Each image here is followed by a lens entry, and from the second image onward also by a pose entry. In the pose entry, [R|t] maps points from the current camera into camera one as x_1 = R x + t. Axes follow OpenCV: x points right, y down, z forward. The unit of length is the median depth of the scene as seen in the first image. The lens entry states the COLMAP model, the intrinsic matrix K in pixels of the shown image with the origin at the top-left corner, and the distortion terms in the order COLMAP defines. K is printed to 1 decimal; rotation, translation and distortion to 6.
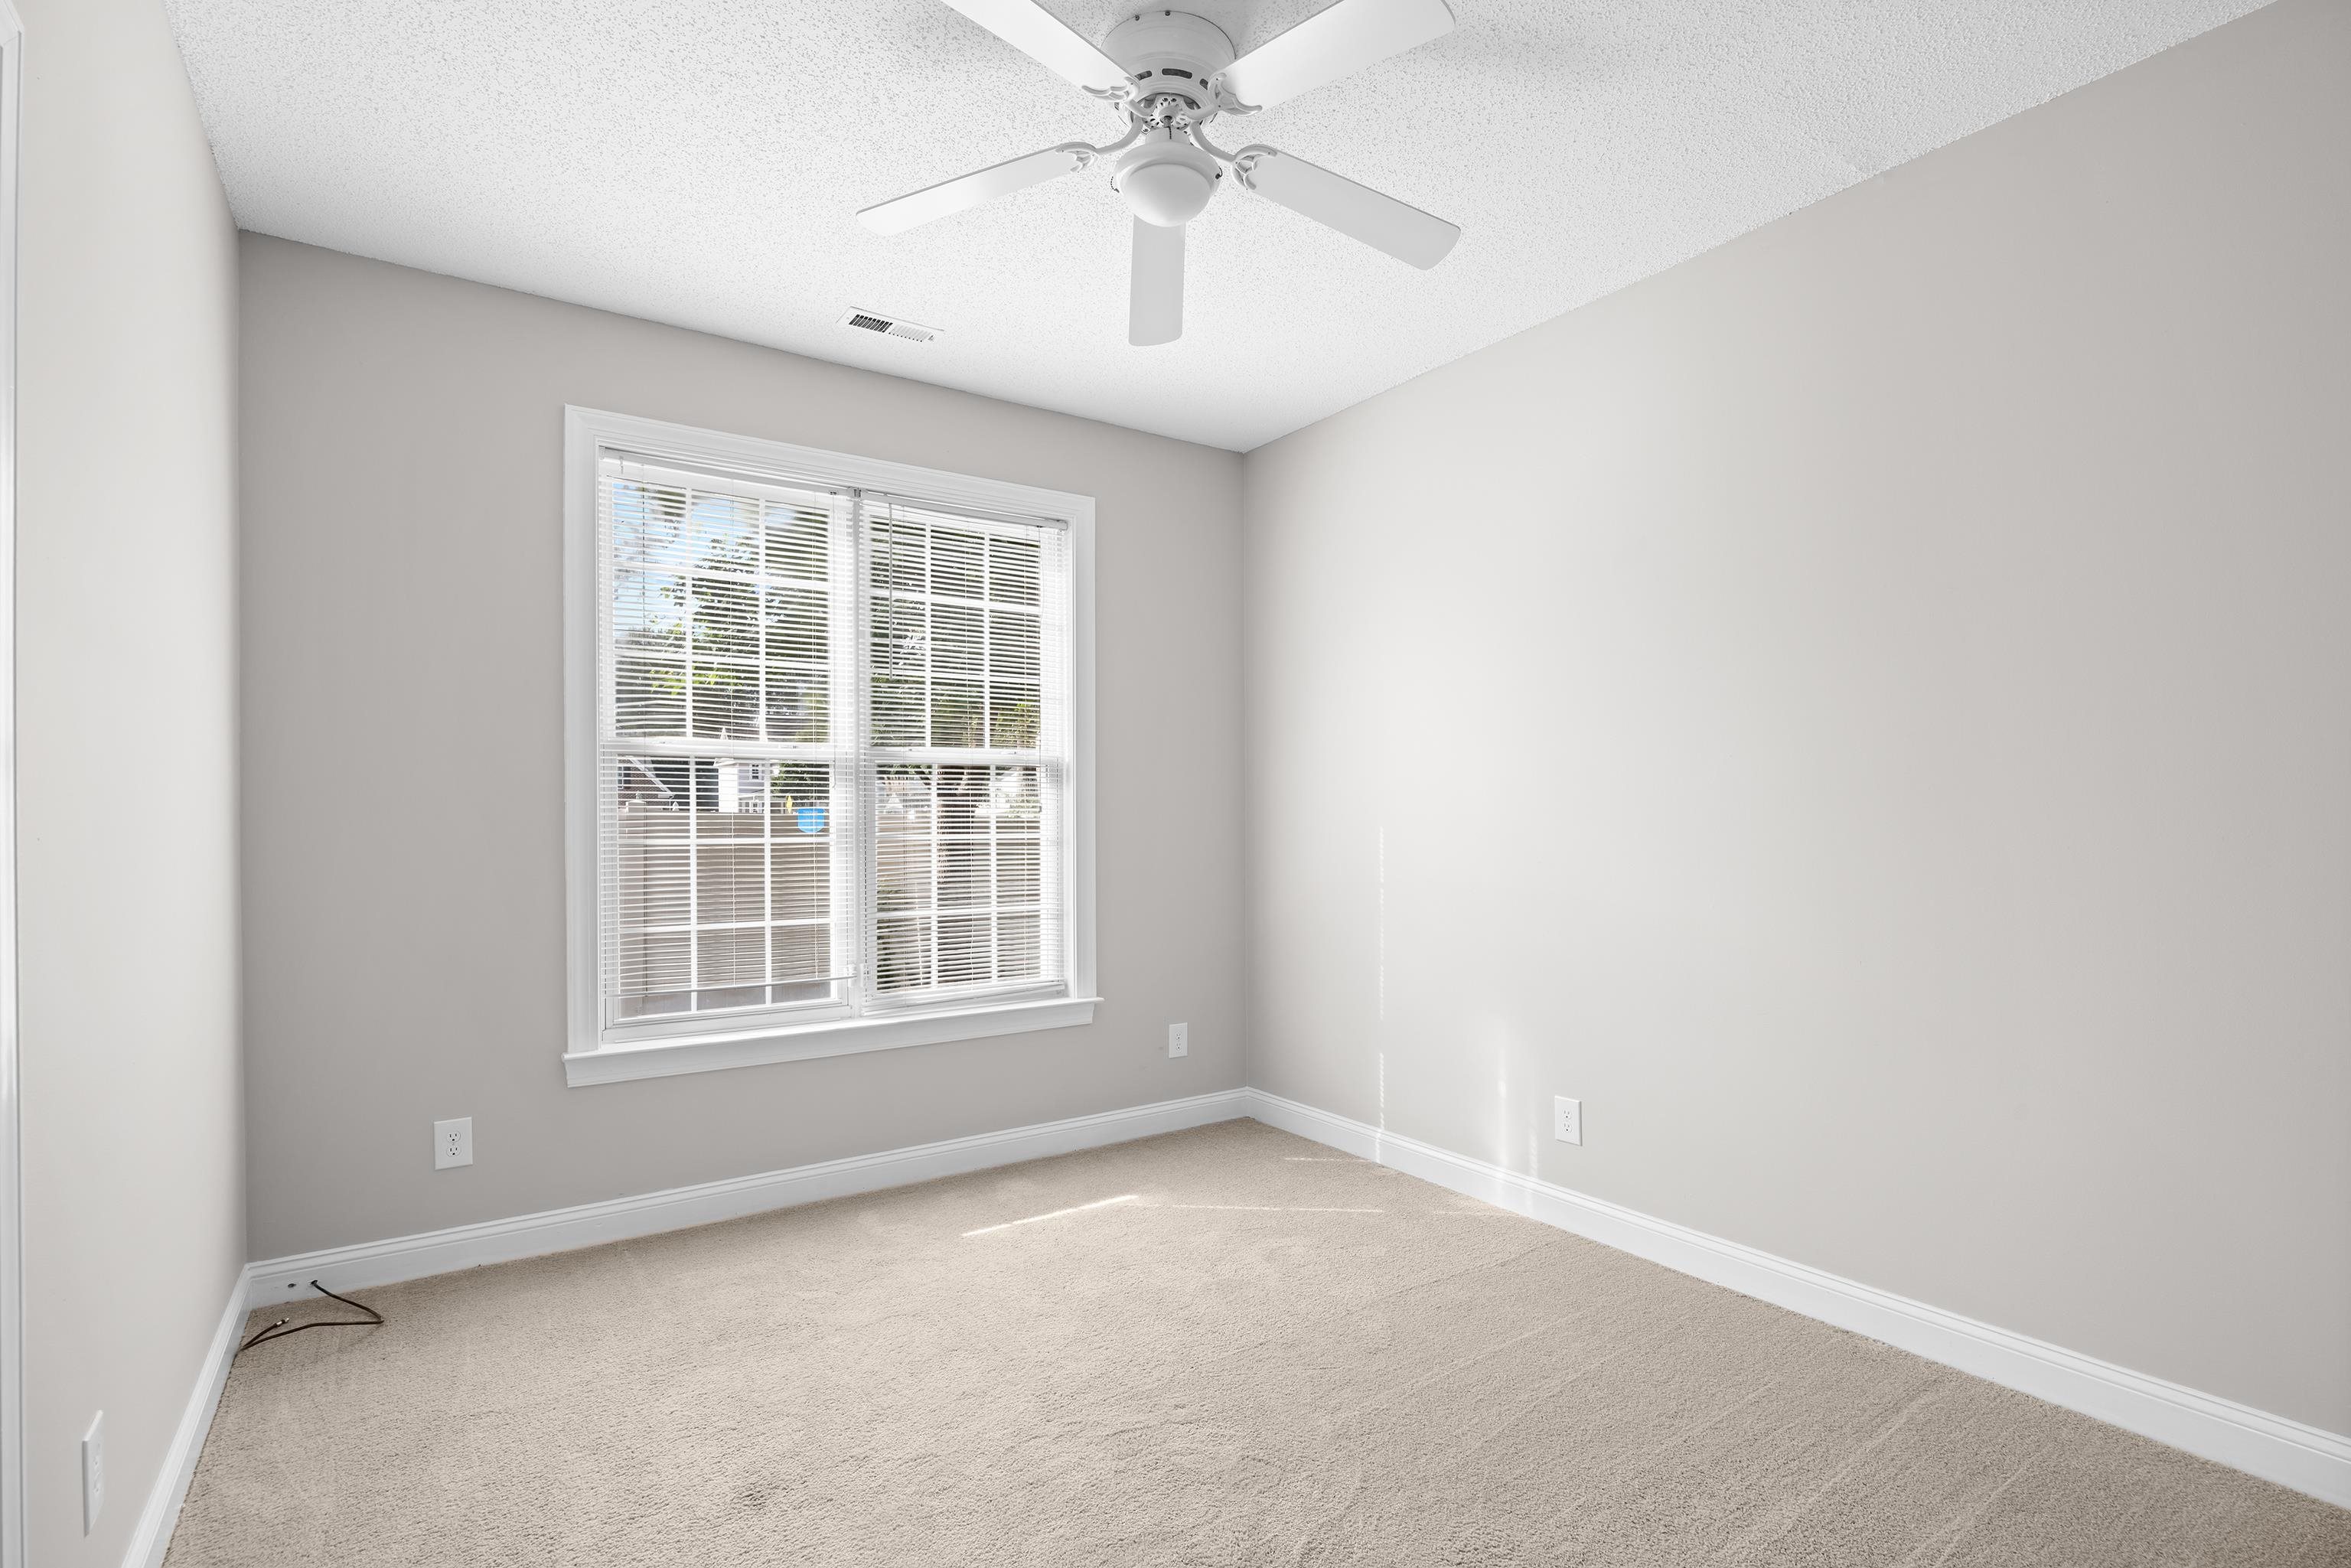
lens RADIAL K [[1112.6, 0, 1189.8], [0, 1112.6, 816.2], [0, 0, 1]] dist [-0.019525, 0.000484]
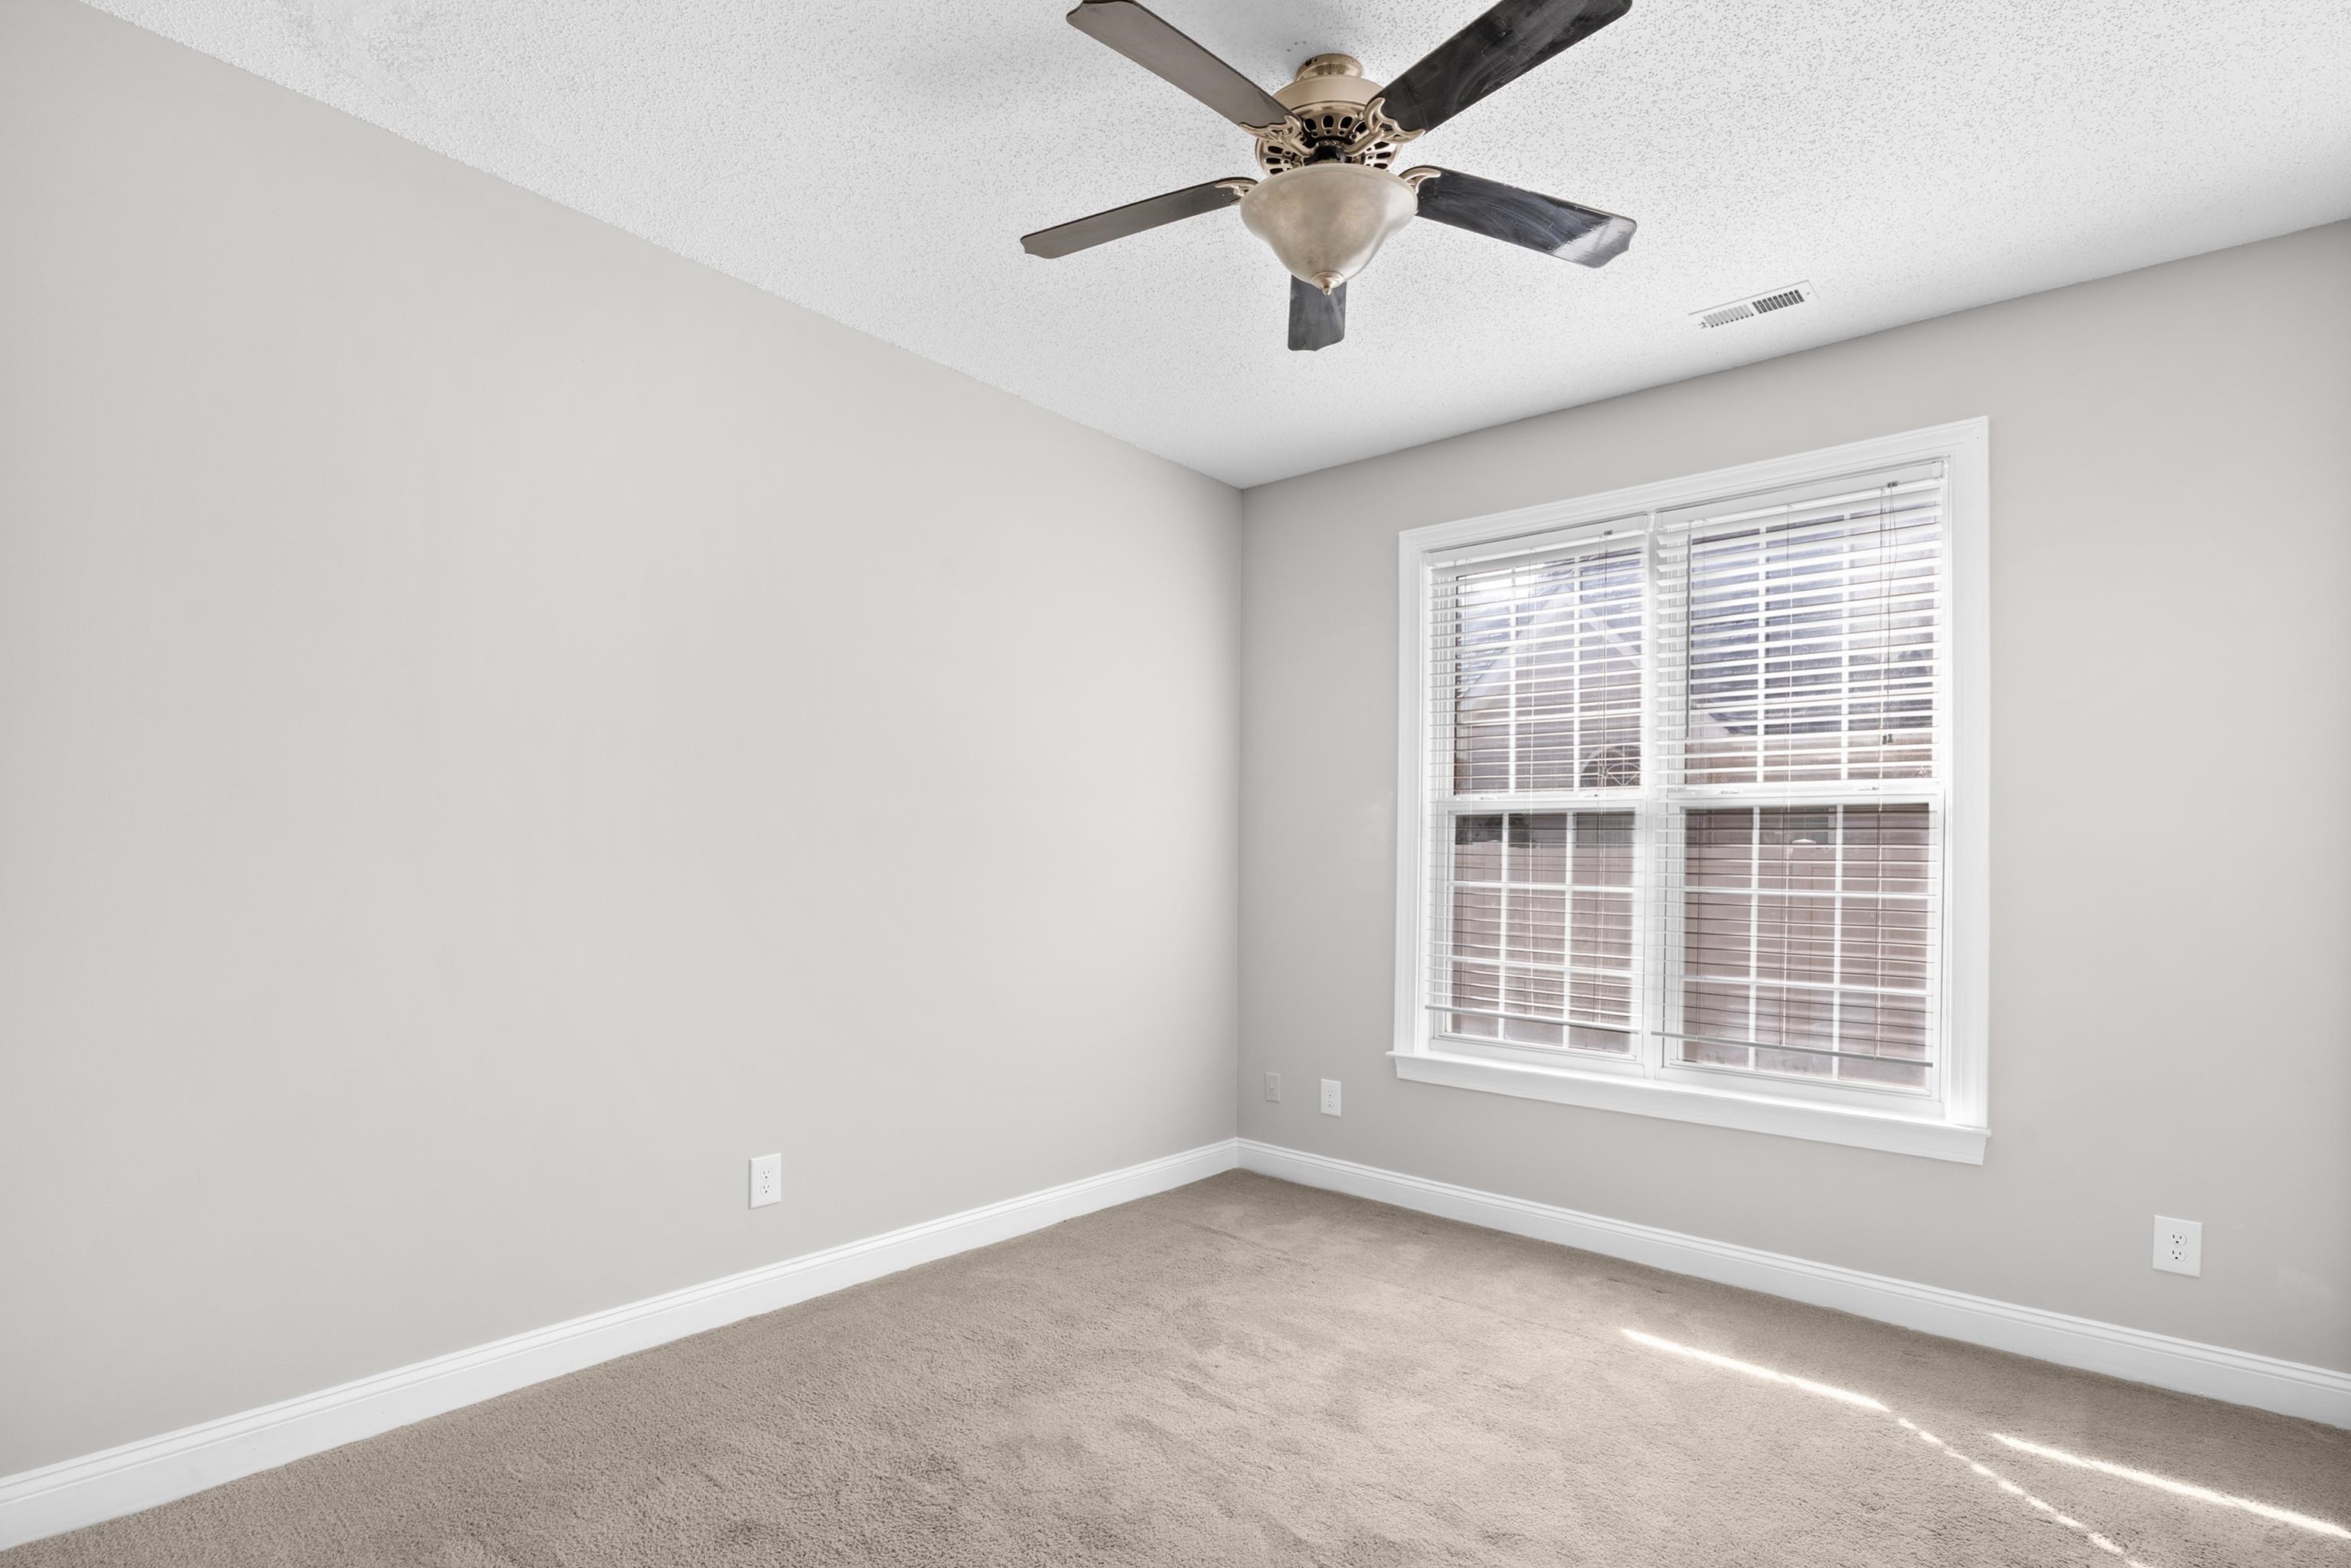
lens RADIAL K [[1114.8, 0, 1163.4], [0, 1114.8, 844.2], [0, 0, 1]] dist [-0.008426, -0.000284]
pose [[0.267566, -0.000322, -0.963540, 0.499038], [-0.020164, 0.999779, -0.005933, -0.002243], [0.963329, 0.021017, 0.267500, 0.357448]]
